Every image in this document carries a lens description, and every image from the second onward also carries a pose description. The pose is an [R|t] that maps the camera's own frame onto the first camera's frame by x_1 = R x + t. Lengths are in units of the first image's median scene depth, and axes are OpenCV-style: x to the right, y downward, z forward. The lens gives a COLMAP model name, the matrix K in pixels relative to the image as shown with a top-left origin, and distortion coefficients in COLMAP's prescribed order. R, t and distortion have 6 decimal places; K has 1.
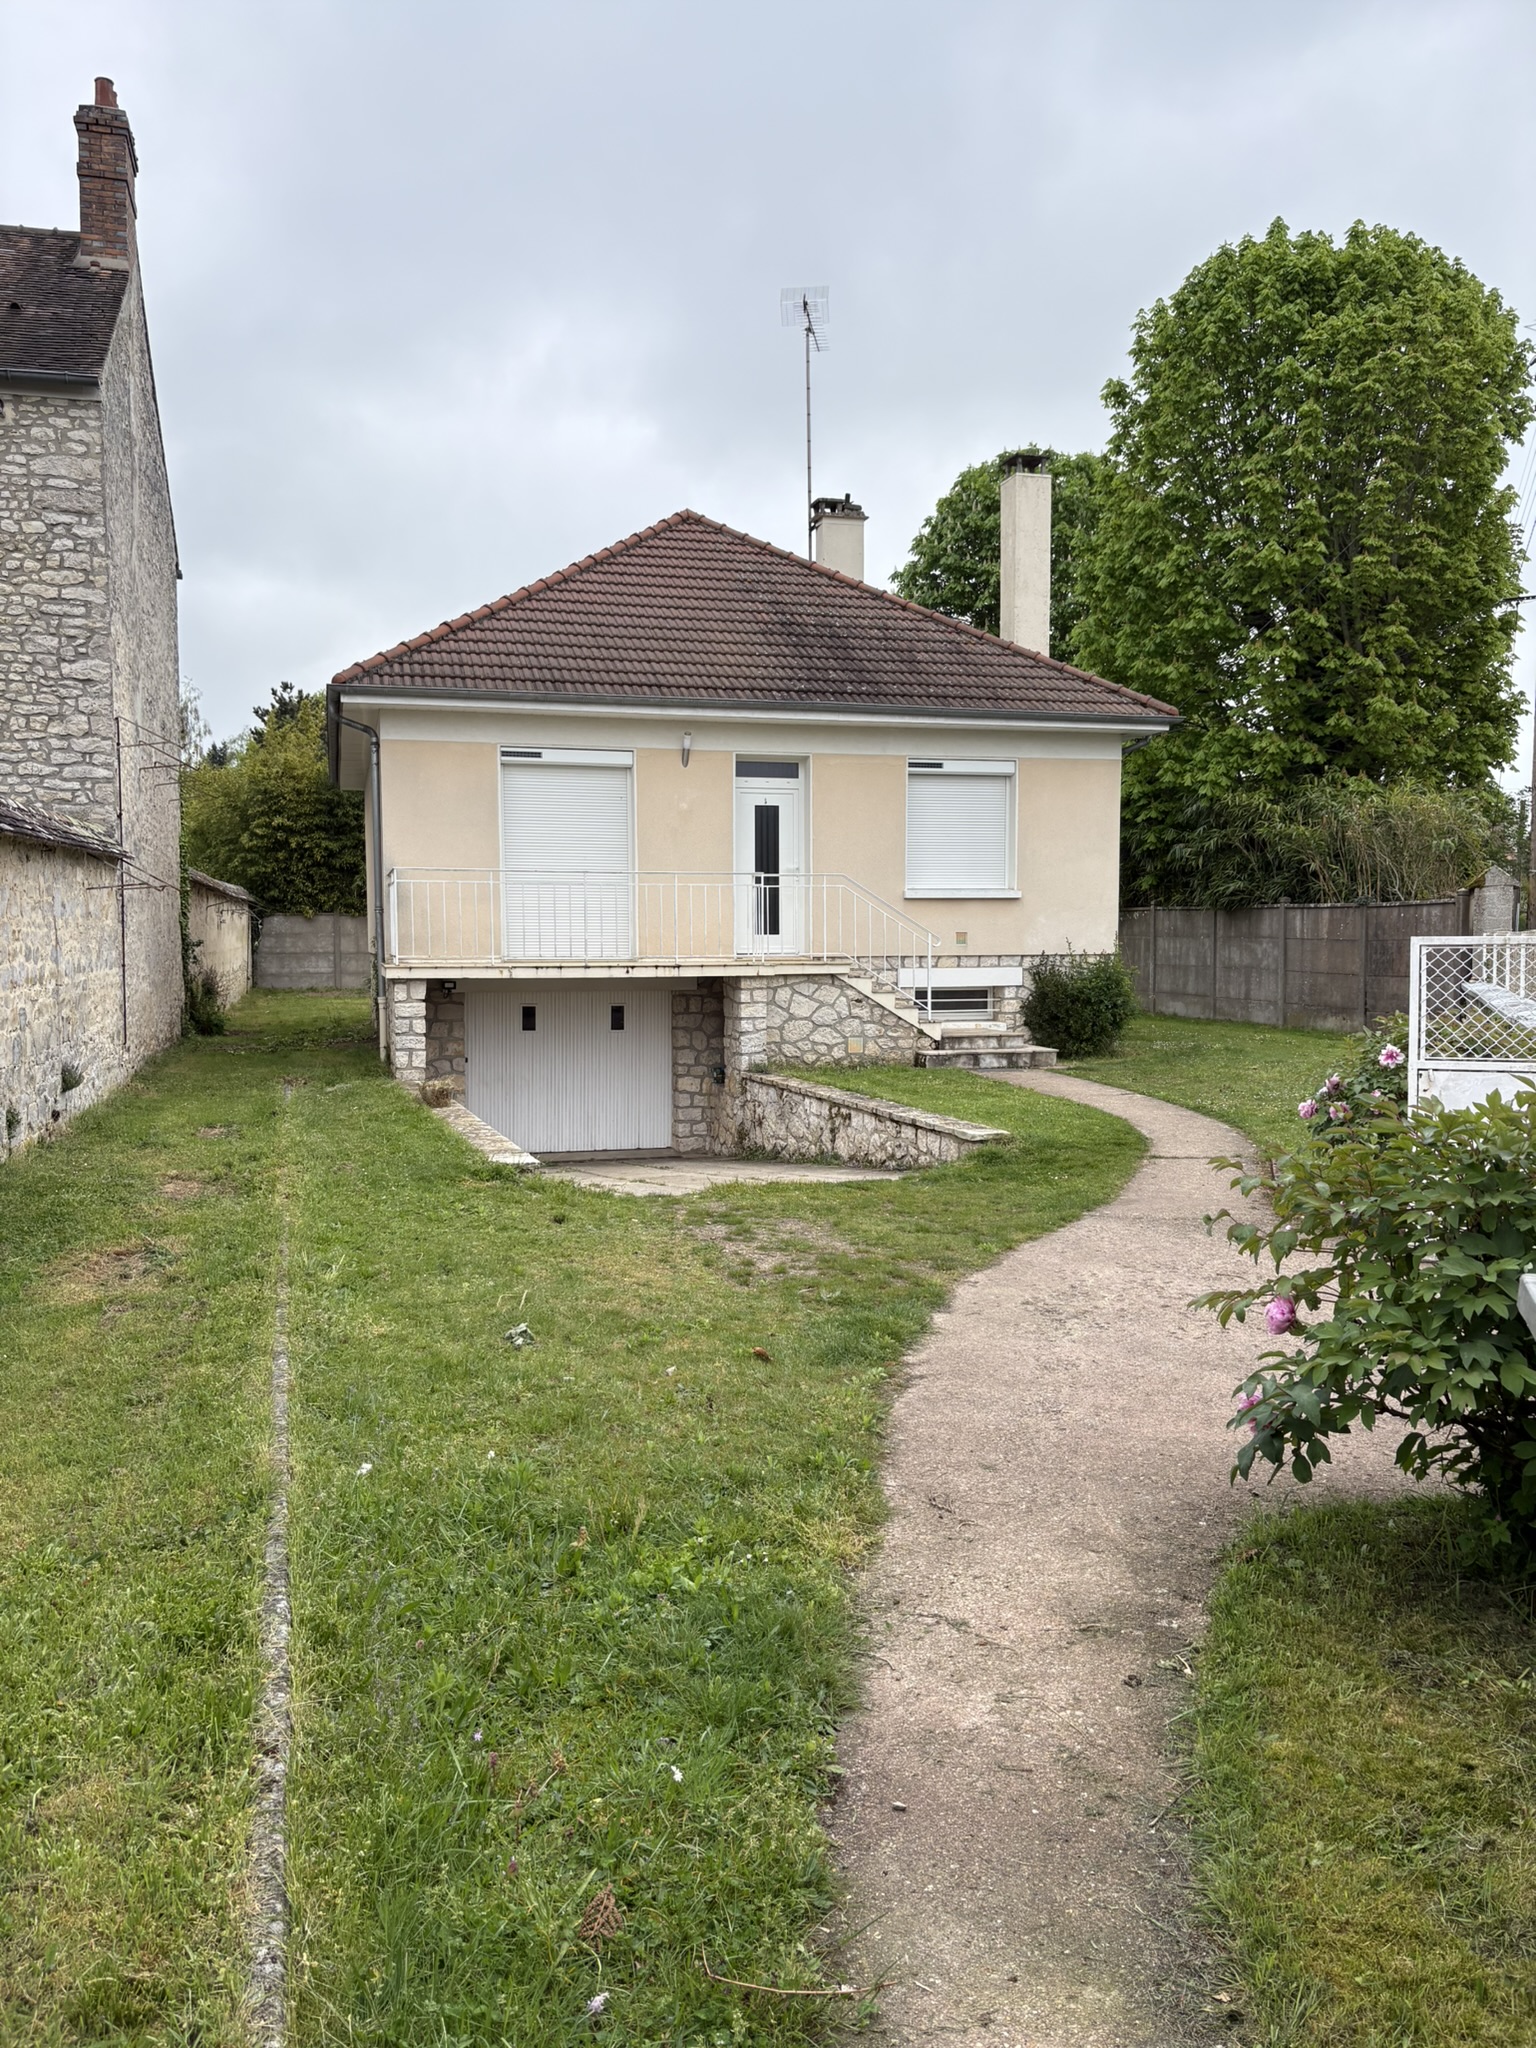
lens RADIAL K [[1555.8, 0, 776.7], [0, 1555.8, 1034.2], [0, 0, 1]] dist [0.044887, -0.055175]
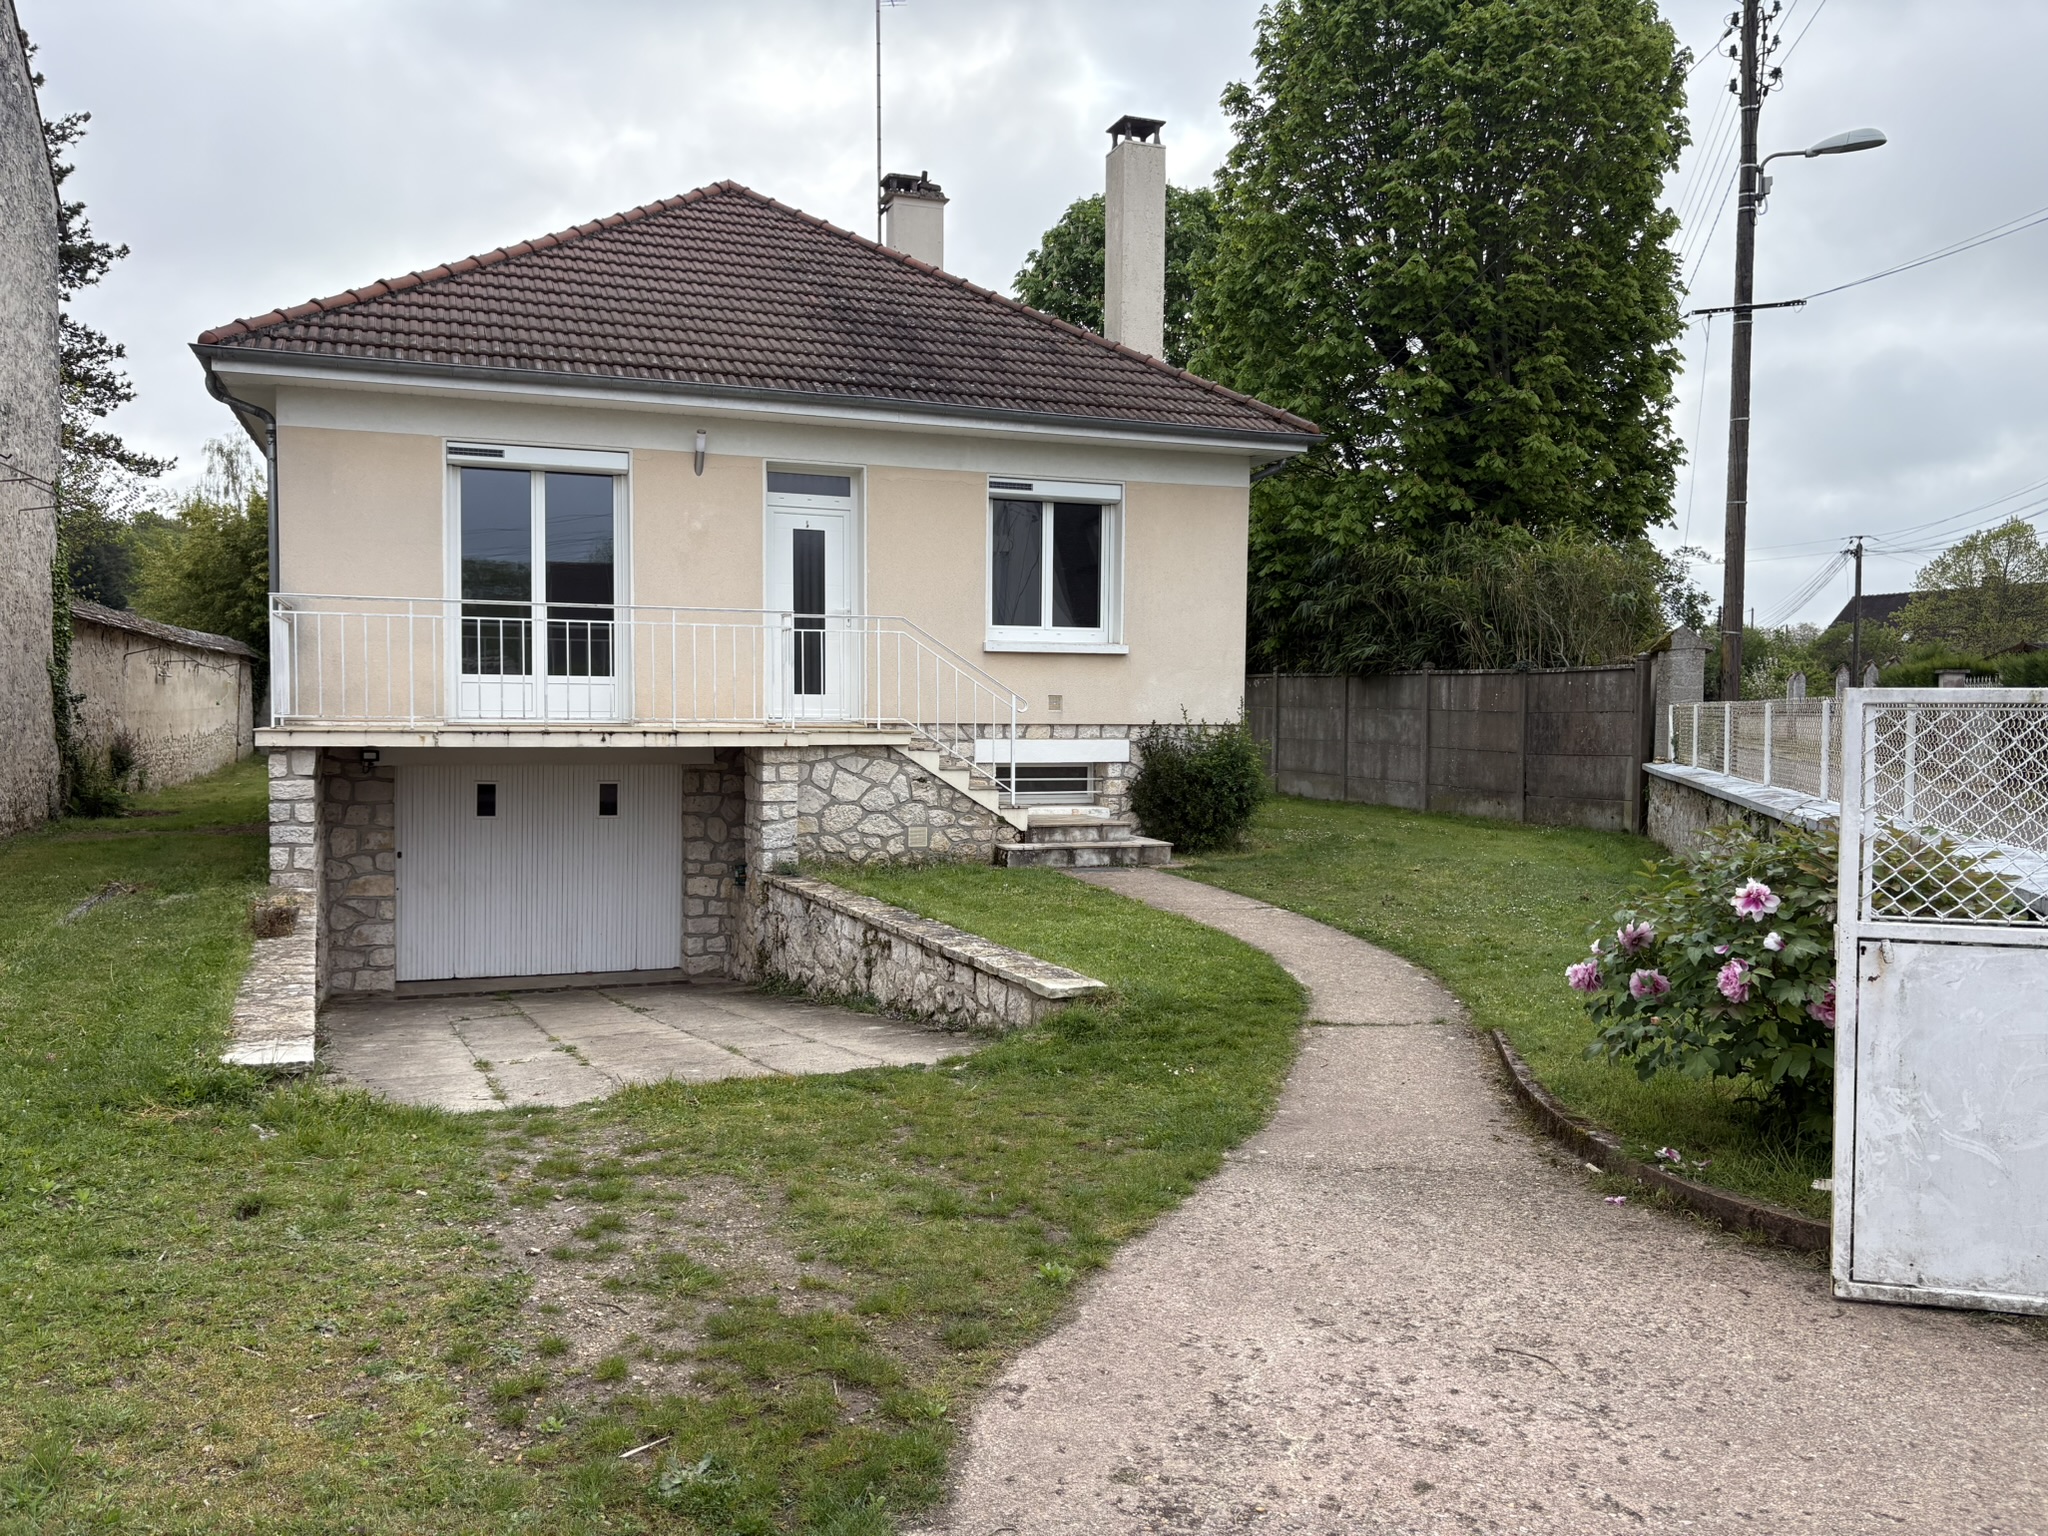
lens RADIAL K [[1555.8, 0, 1024.0], [0, 1555.8, 768.0], [0, 0, 1]] dist [0.044887, -0.055175]
pose [[0.996210, 0.008266, 0.086590, 0.032759], [-0.006213, 0.999694, -0.023952, -0.008420], [-0.086762, 0.023323, 0.995956, 0.197017]]
